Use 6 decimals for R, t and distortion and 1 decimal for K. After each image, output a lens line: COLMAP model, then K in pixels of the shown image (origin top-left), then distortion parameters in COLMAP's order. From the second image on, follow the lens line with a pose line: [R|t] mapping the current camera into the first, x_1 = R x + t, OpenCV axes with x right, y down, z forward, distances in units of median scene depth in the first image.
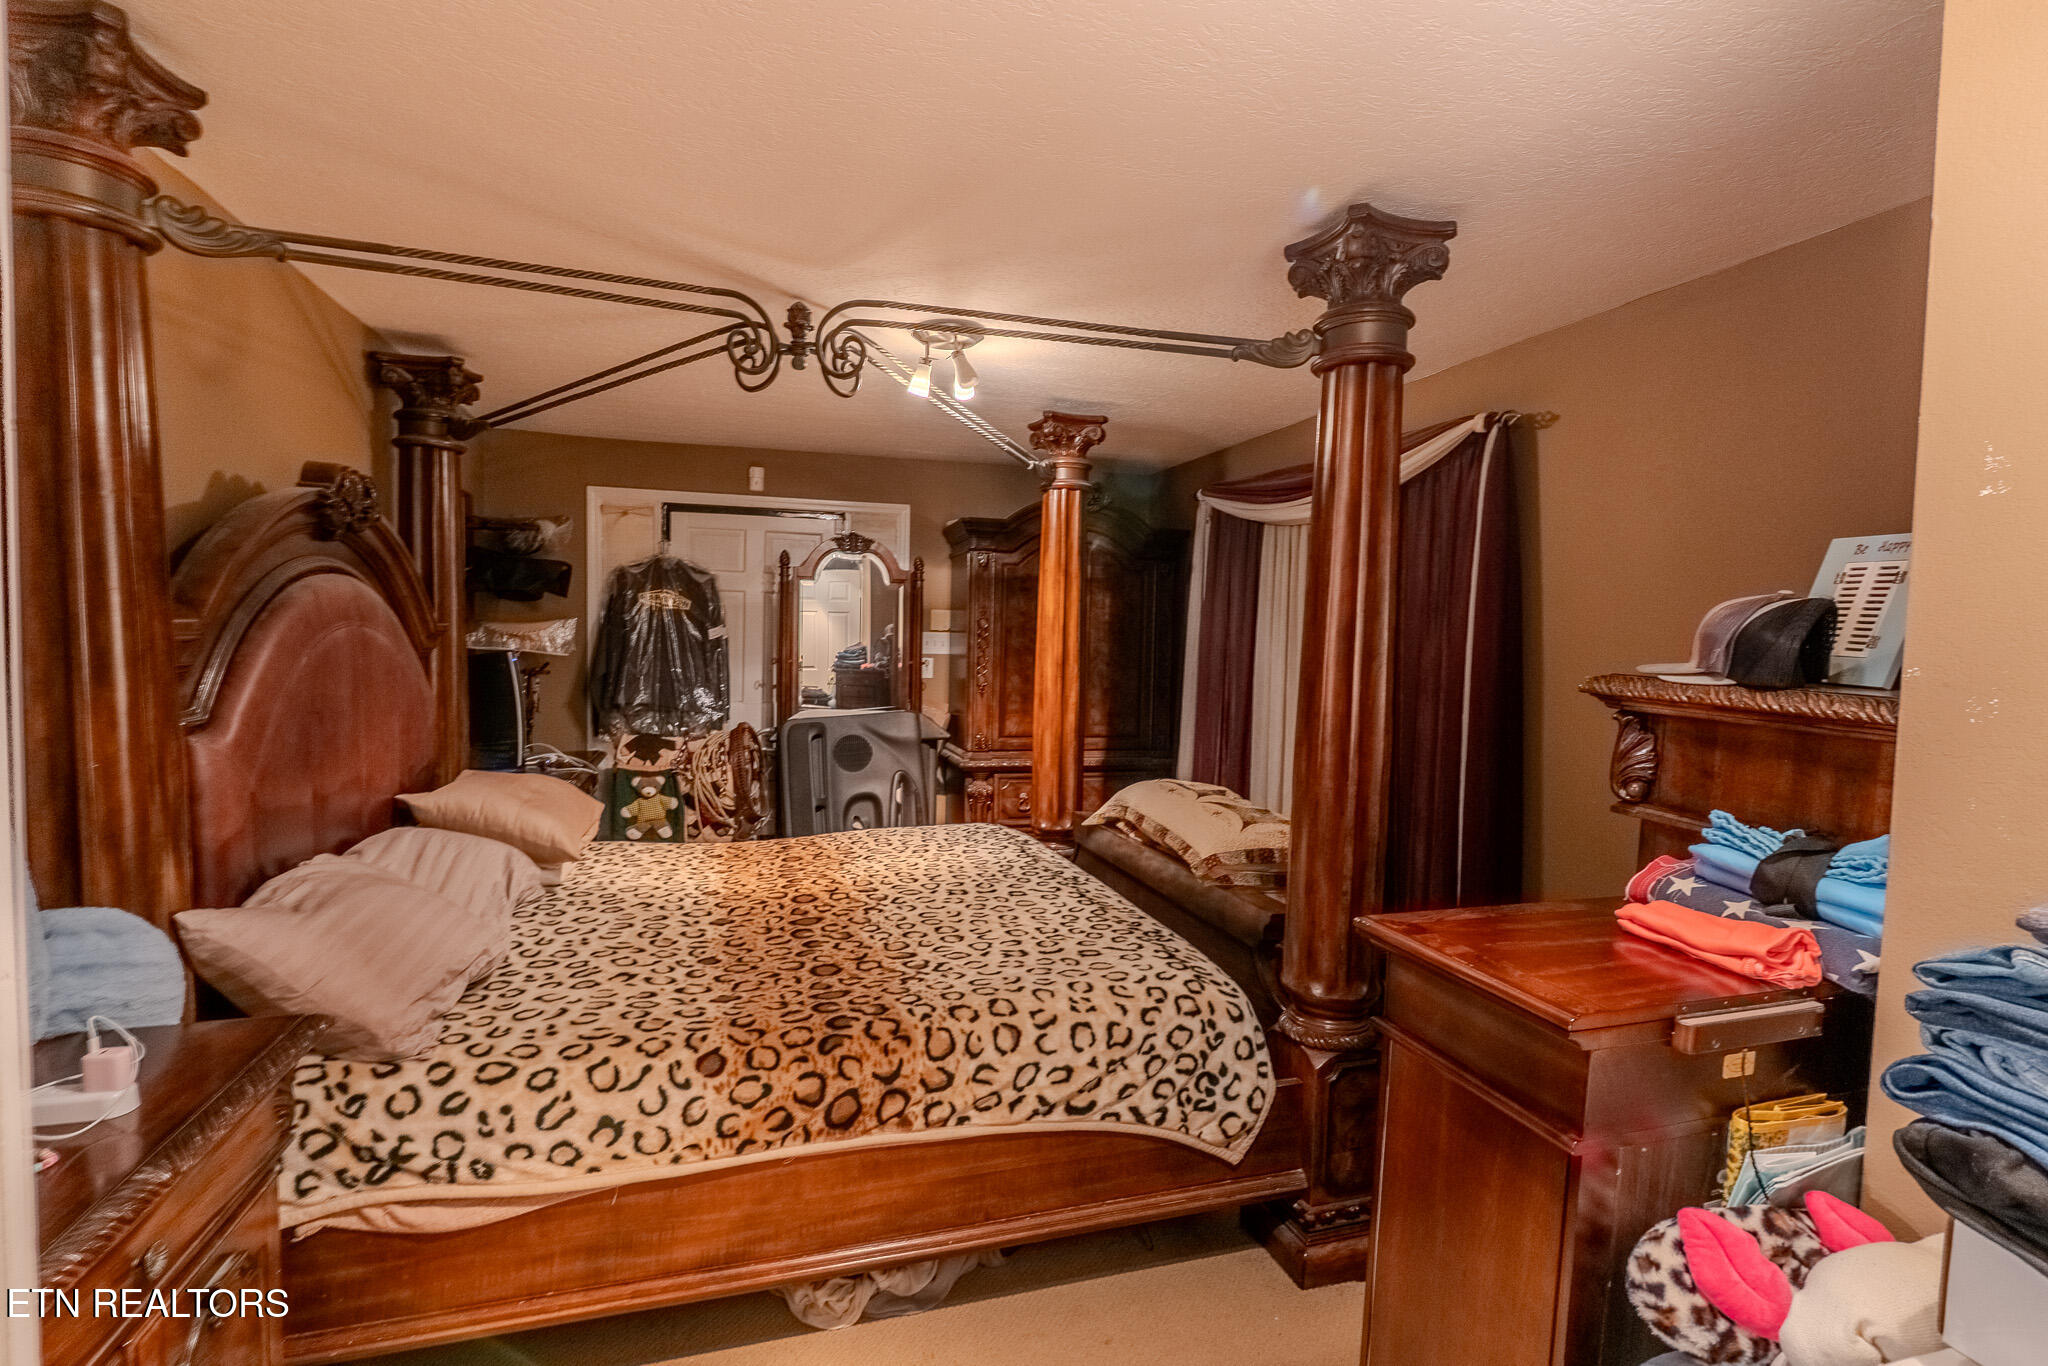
lens RADIAL K [[933.2, 0, 1014.4], [0, 933.2, 685.5], [0, 0, 1]] dist [-0.005741, -0.000160]
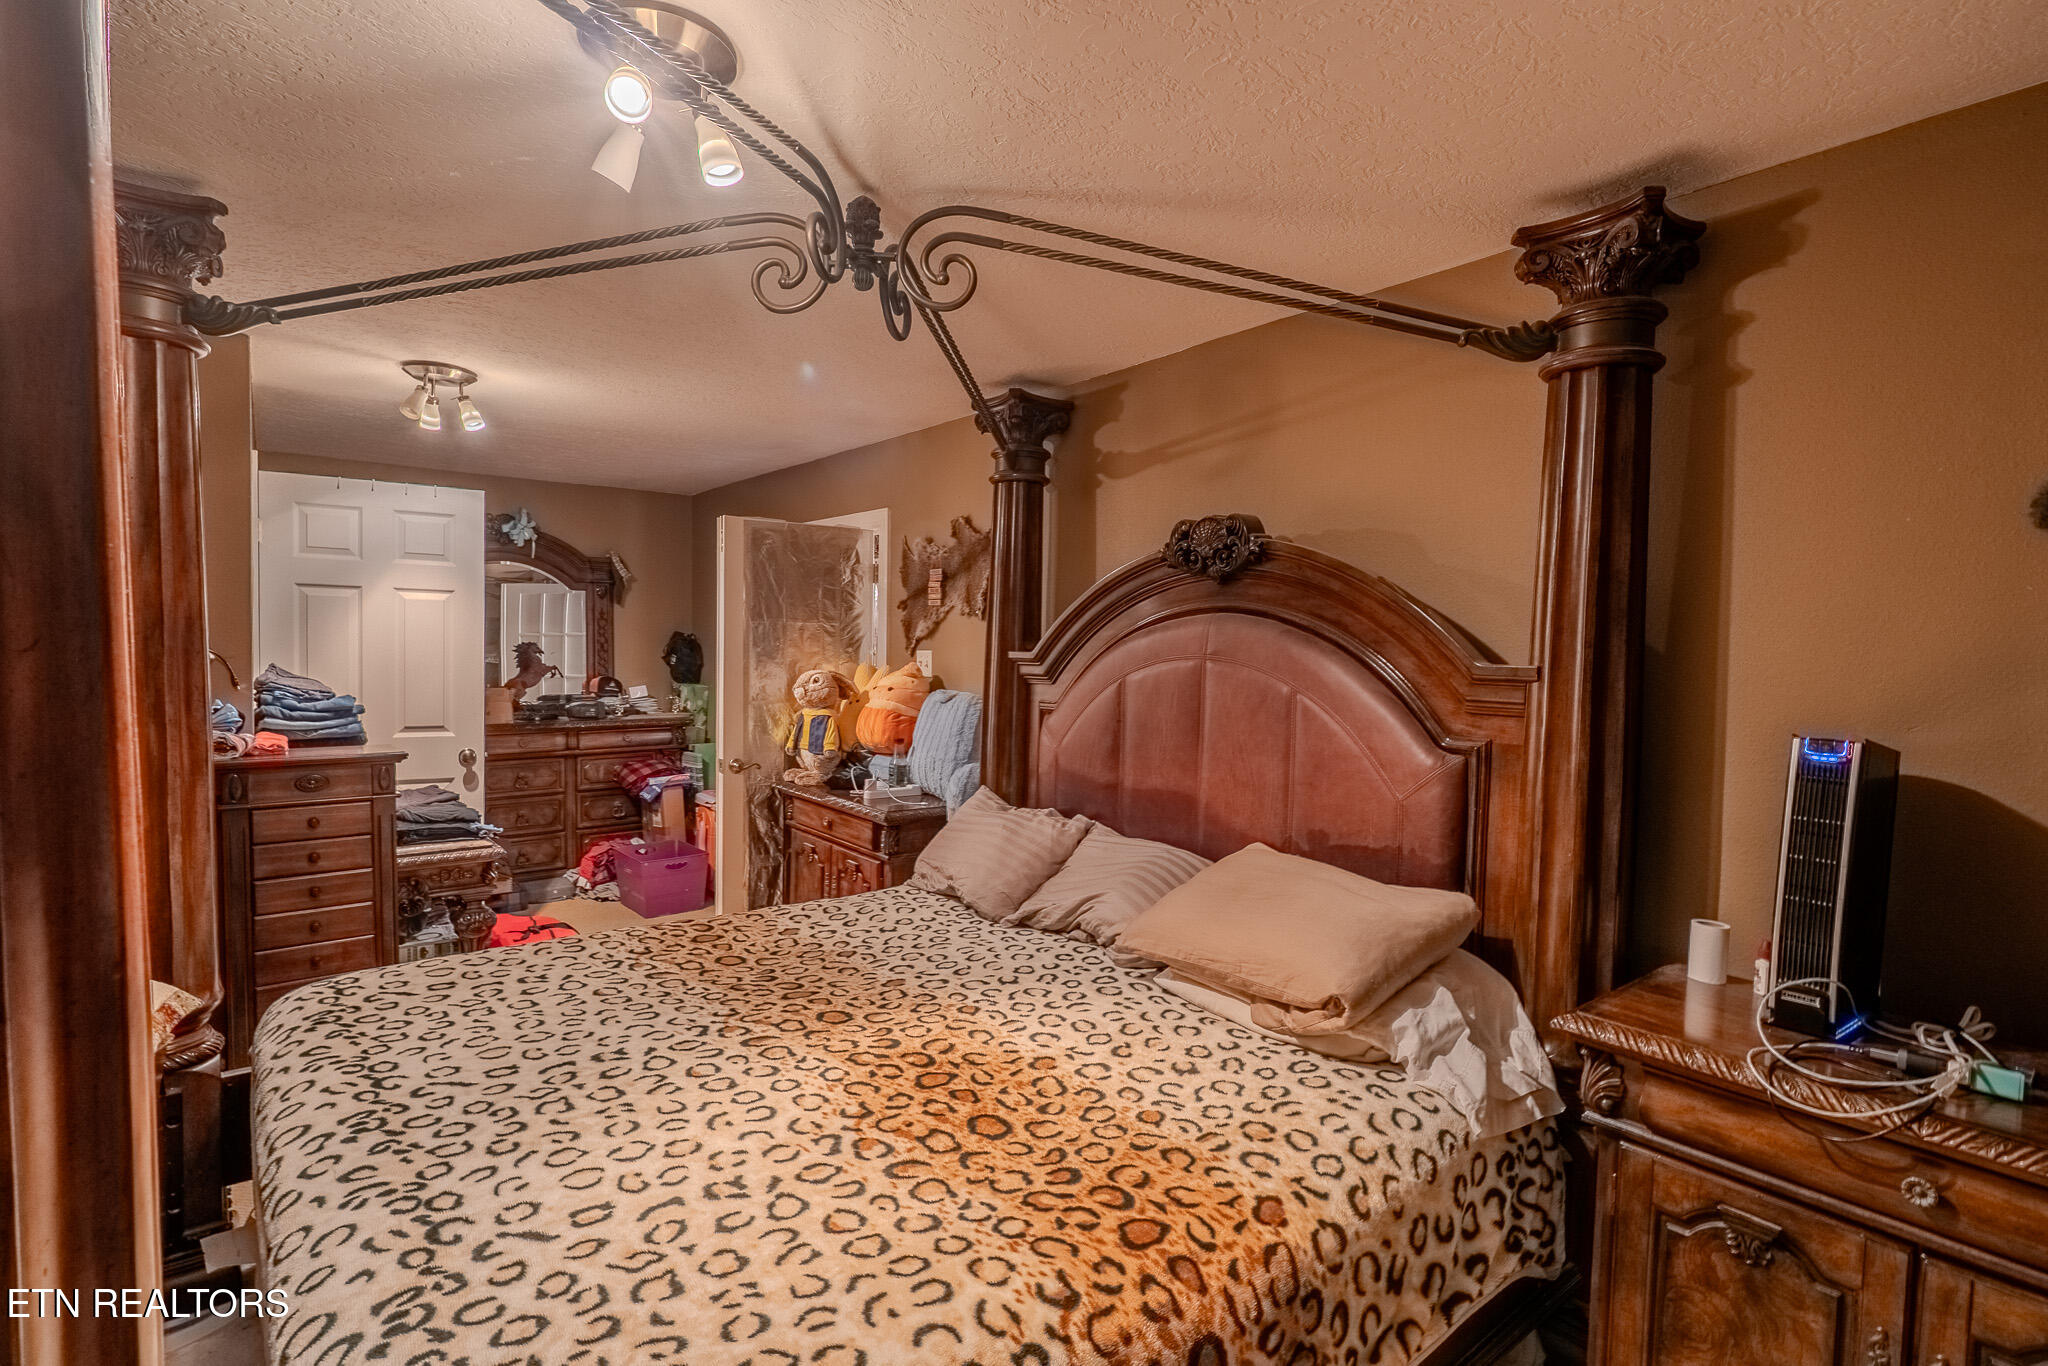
lens RADIAL K [[933.2, 0, 1014.4], [0, 933.2, 685.5], [0, 0, 1]] dist [-0.005741, -0.000160]
pose [[-0.922809, -0.024788, -0.384460, -0.066913], [-0.062834, 0.994250, 0.086716, -0.101882], [0.380100, 0.104180, -0.919060, 1.691486]]
